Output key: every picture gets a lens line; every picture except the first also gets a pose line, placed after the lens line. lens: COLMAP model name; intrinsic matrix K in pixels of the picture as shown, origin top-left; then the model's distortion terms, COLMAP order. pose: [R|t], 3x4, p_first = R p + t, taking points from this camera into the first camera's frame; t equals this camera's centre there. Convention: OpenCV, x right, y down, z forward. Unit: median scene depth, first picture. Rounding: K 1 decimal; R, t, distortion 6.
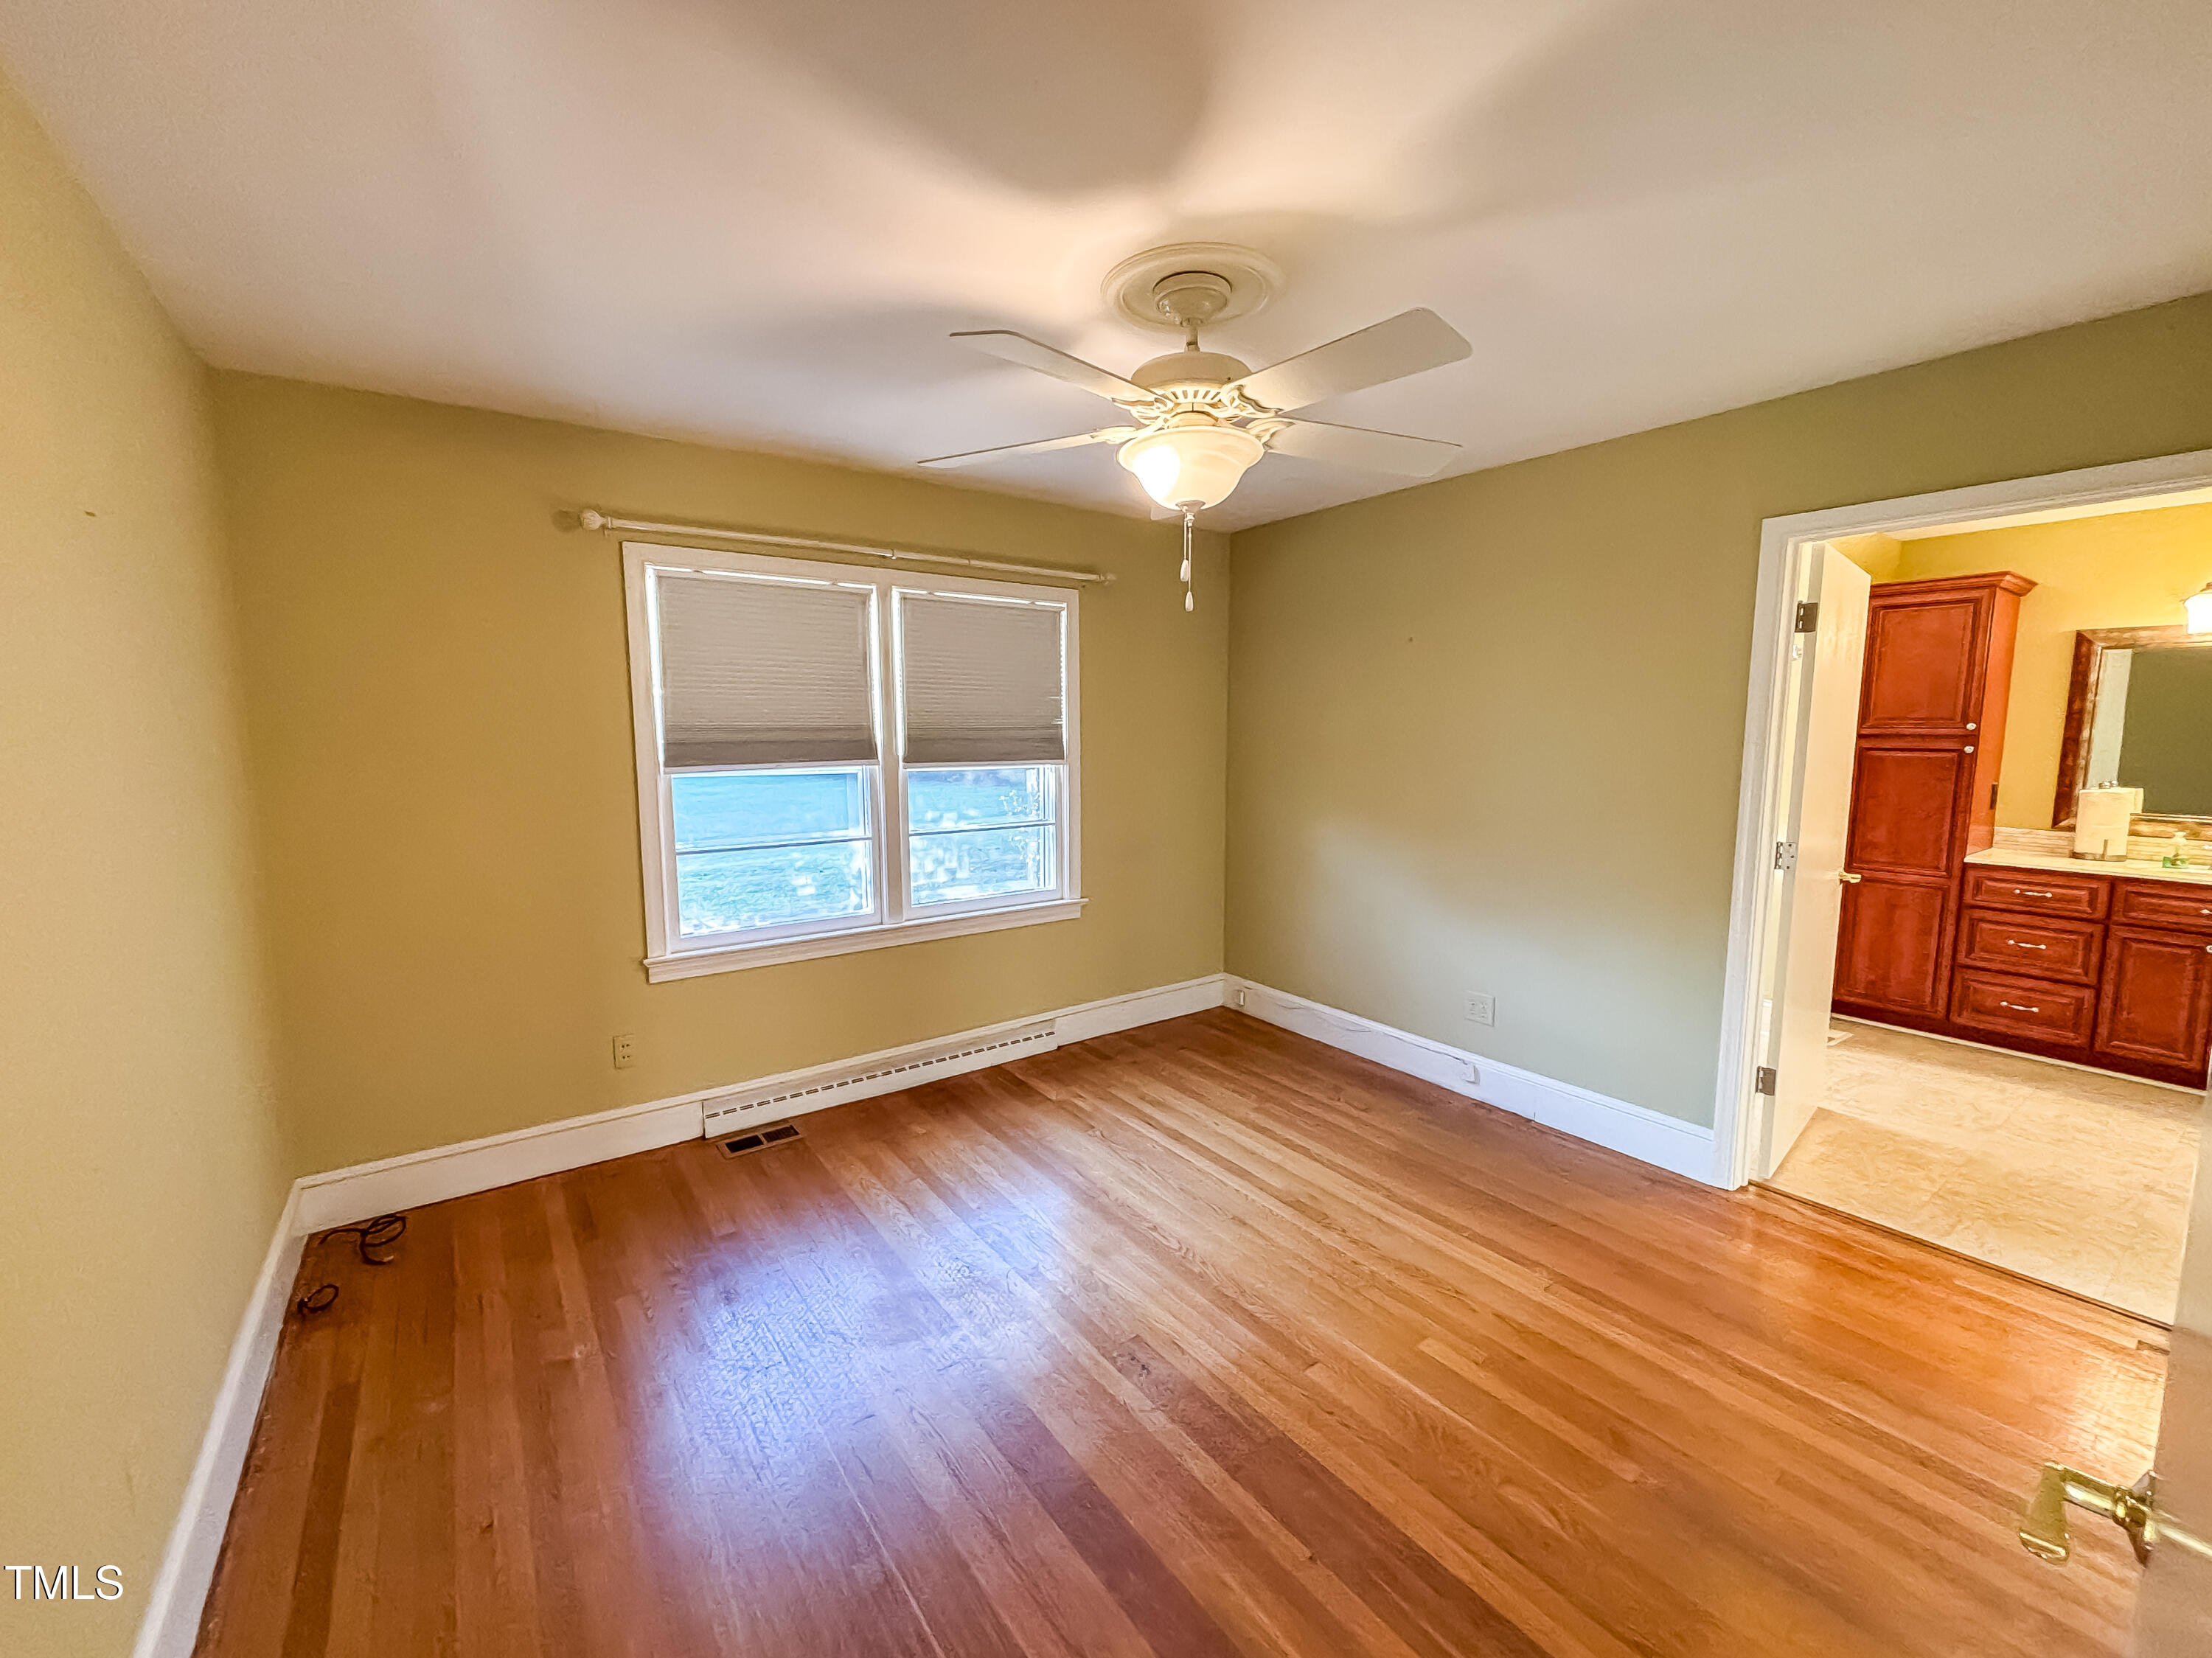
lens RADIAL K [[907.4, 0, 1106.0], [0, 907.4, 829.0], [0, 0, 1]] dist [0.025733, -0.000024]
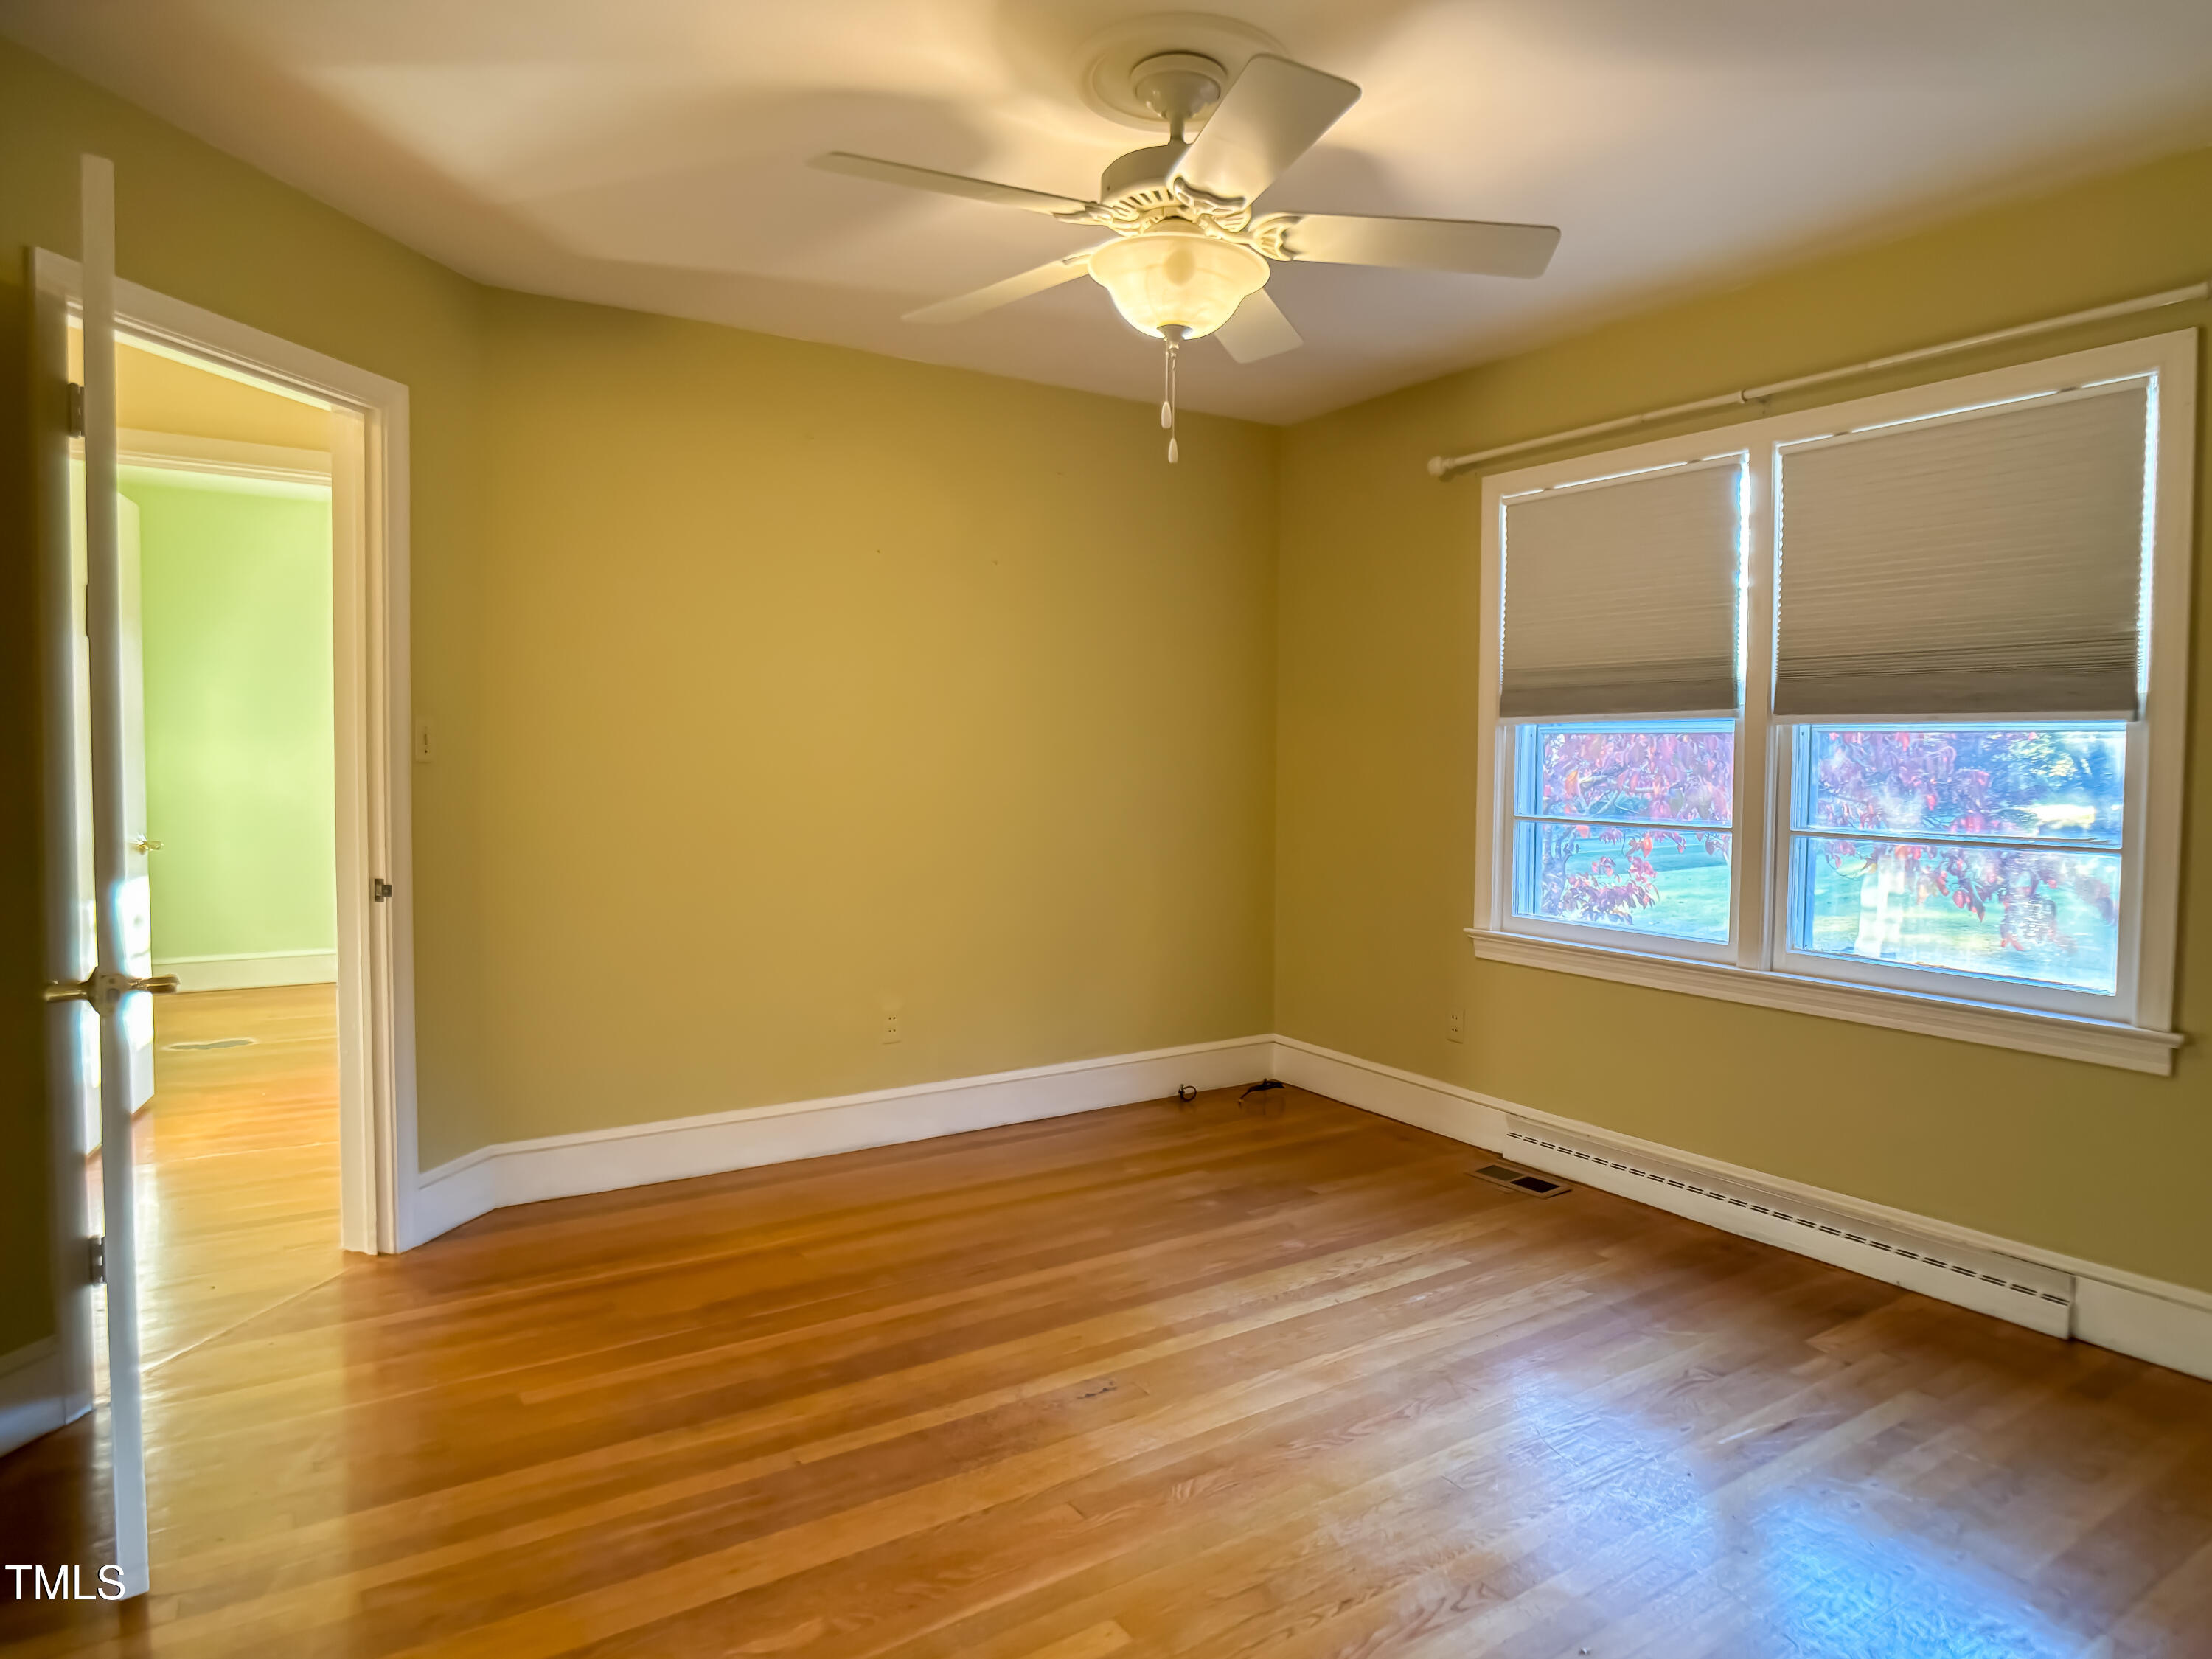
lens RADIAL K [[1292.9, 0, 1106.0], [0, 1292.9, 829.5], [0, 0, 1]] dist [0.003131, 0.001250]
pose [[-0.024260, 0.066622, -0.997483, 0.740182], [-0.121516, 0.990182, 0.069090, -0.000155], [0.992293, 0.122886, -0.015926, 0.612993]]
